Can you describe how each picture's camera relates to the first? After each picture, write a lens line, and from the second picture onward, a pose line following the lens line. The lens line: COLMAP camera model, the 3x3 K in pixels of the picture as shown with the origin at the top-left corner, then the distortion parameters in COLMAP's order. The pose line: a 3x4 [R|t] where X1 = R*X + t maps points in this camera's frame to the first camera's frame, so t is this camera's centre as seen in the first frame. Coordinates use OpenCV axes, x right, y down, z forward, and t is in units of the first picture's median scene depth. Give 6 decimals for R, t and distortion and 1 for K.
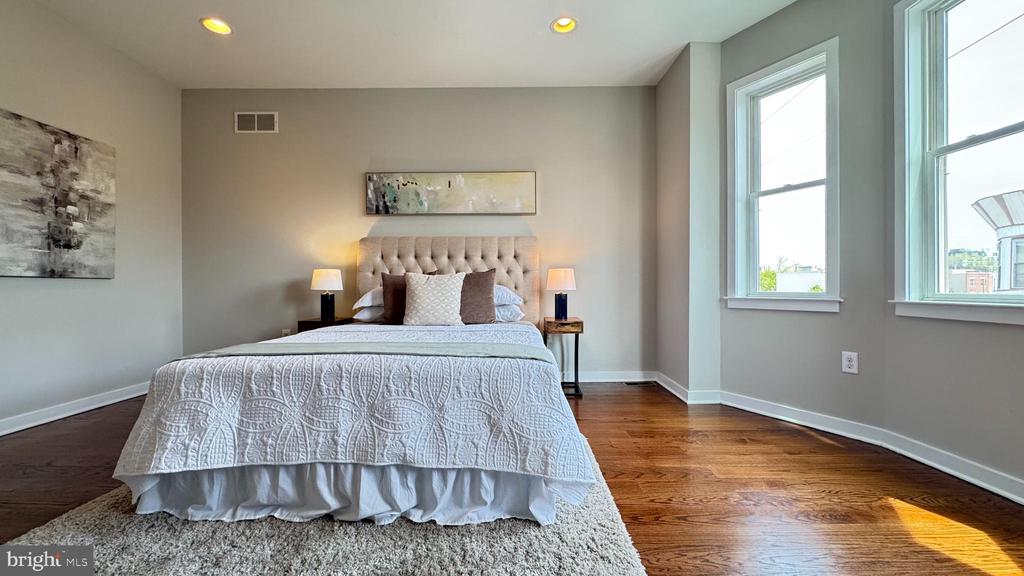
lens RADIAL K [[412.9, 0, 514.2], [0, 412.9, 287.7], [0, 0, 1]] dist [-0.001842, -0.000471]
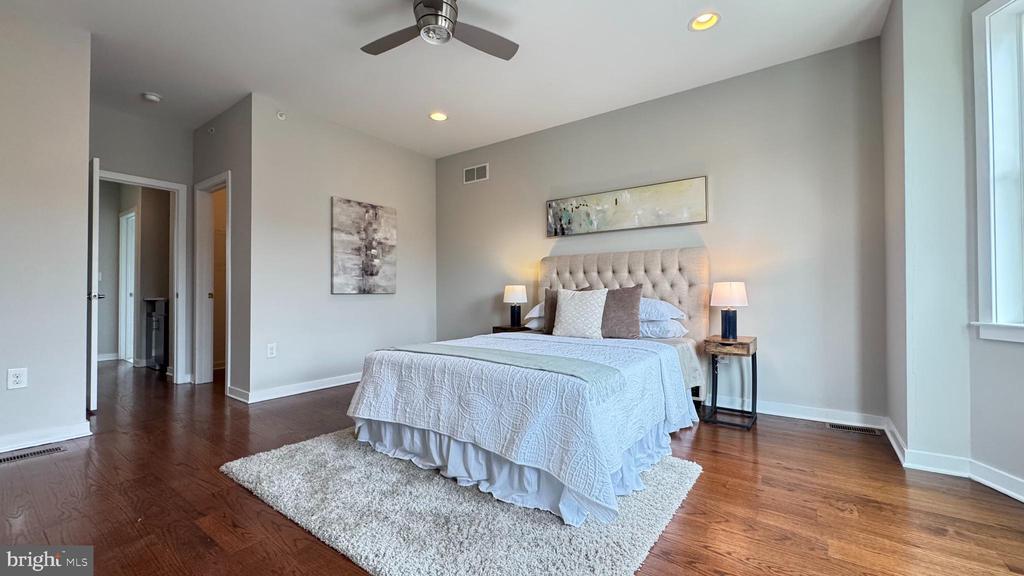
lens RADIAL K [[412.9, 0, 510.0], [0, 412.9, 289.1], [0, 0, 1]] dist [-0.001842, -0.000471]
pose [[0.807527, -0.004382, -0.589814, 0.293846], [0.000047, 0.999973, -0.007365, -0.027320], [0.589830, 0.005919, 0.807505, 0.000742]]
